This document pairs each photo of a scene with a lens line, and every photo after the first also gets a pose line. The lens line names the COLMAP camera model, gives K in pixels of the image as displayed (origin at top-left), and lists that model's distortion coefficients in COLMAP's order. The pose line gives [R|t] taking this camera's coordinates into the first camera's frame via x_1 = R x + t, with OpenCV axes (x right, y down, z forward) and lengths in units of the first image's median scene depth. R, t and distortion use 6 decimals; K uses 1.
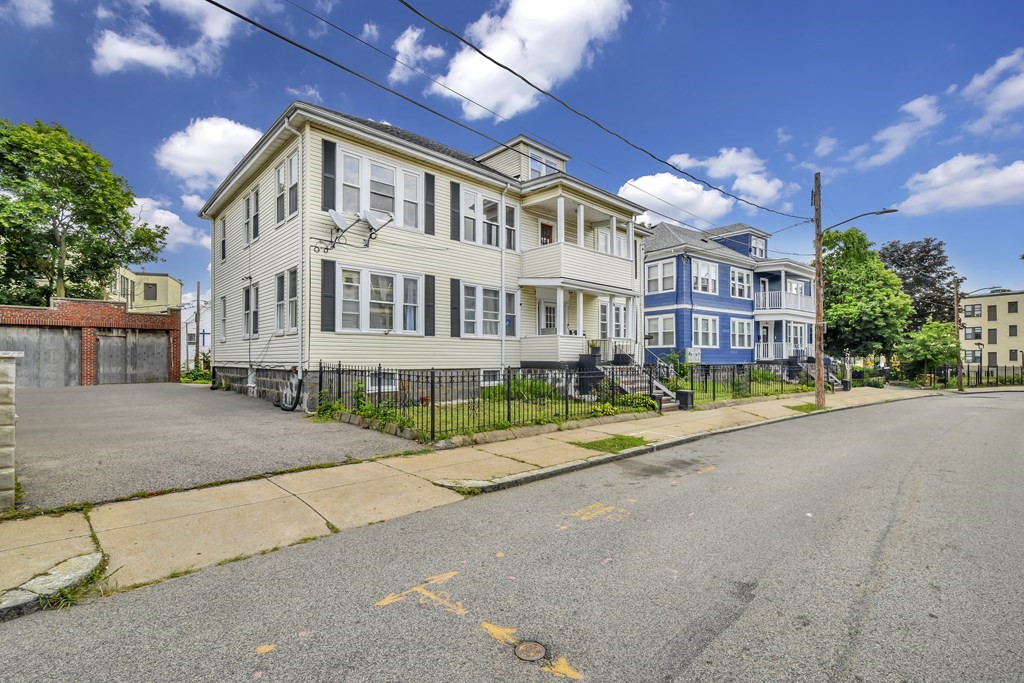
lens RADIAL K [[461.8, 0, 519.5], [0, 461.8, 358.1], [0, 0, 1]] dist [-0.012640, 0.002886]
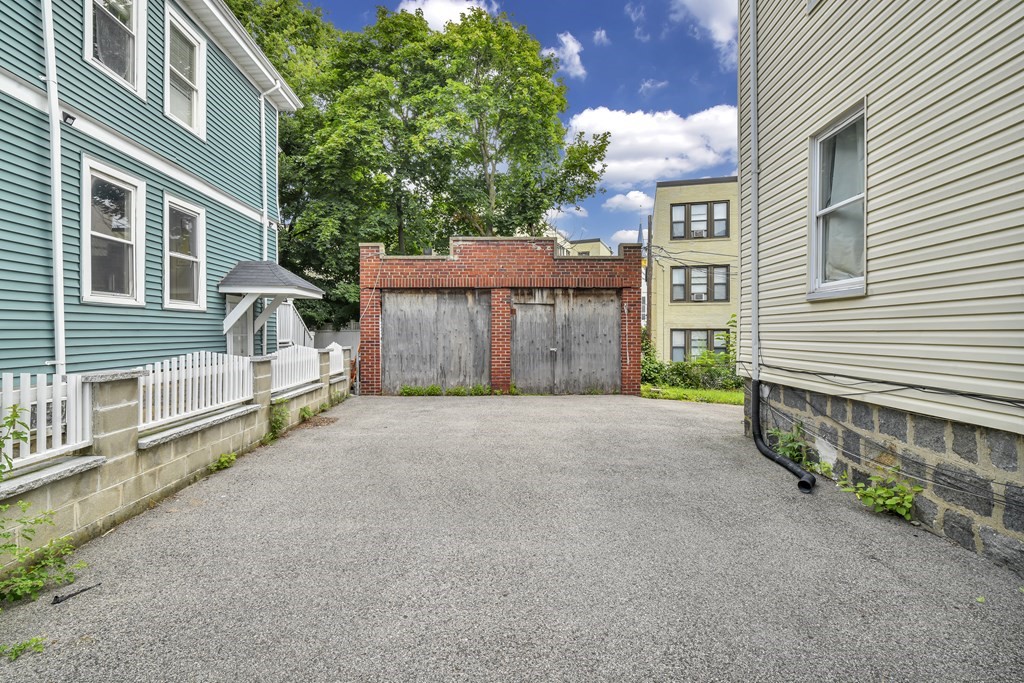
lens RADIAL K [[461.8, 0, 512.1], [0, 461.8, 337.7], [0, 0, 1]] dist [-0.012640, 0.002886]
pose [[0.679614, 0.005808, -0.733547, -0.506061], [0.002992, 0.999938, 0.010690, -0.014483], [0.733564, -0.009460, 0.679555, 0.607429]]
